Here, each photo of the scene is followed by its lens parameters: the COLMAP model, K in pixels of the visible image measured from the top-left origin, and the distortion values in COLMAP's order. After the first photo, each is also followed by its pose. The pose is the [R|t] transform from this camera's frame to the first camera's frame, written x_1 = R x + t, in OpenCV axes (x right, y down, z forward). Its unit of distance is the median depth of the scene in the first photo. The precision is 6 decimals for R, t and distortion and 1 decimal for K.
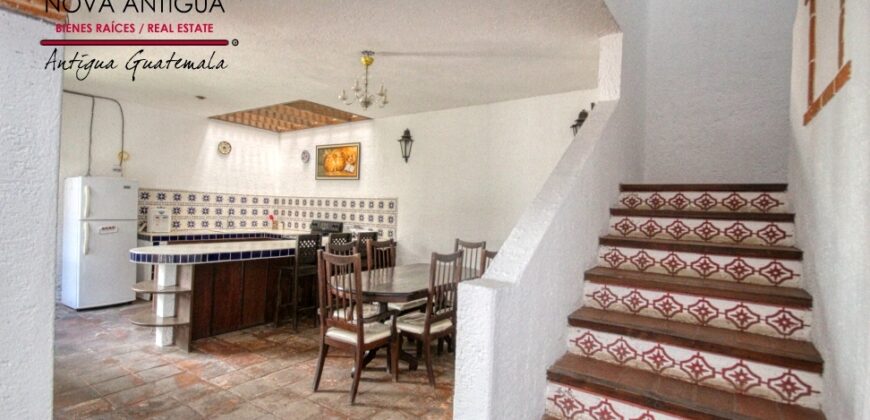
lens RADIAL K [[399.9, 0, 434.6], [0, 399.9, 208.4], [0, 0, 1]] dist [-0.000586, -0.001756]
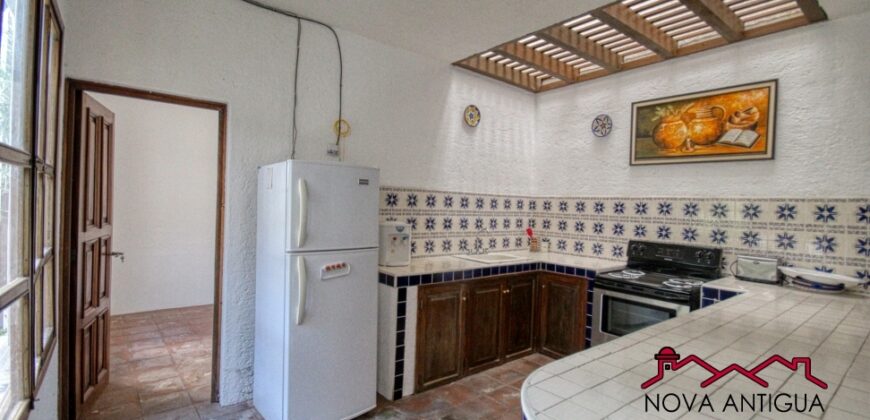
lens RADIAL K [[399.9, 0, 434.1], [0, 399.9, 209.2], [0, 0, 1]] dist [-0.000586, -0.001756]
pose [[0.959141, -0.003172, -0.282909, -0.423487], [0.004041, 0.999989, 0.002490, -0.015969], [0.282898, -0.003532, 0.959144, 0.426920]]
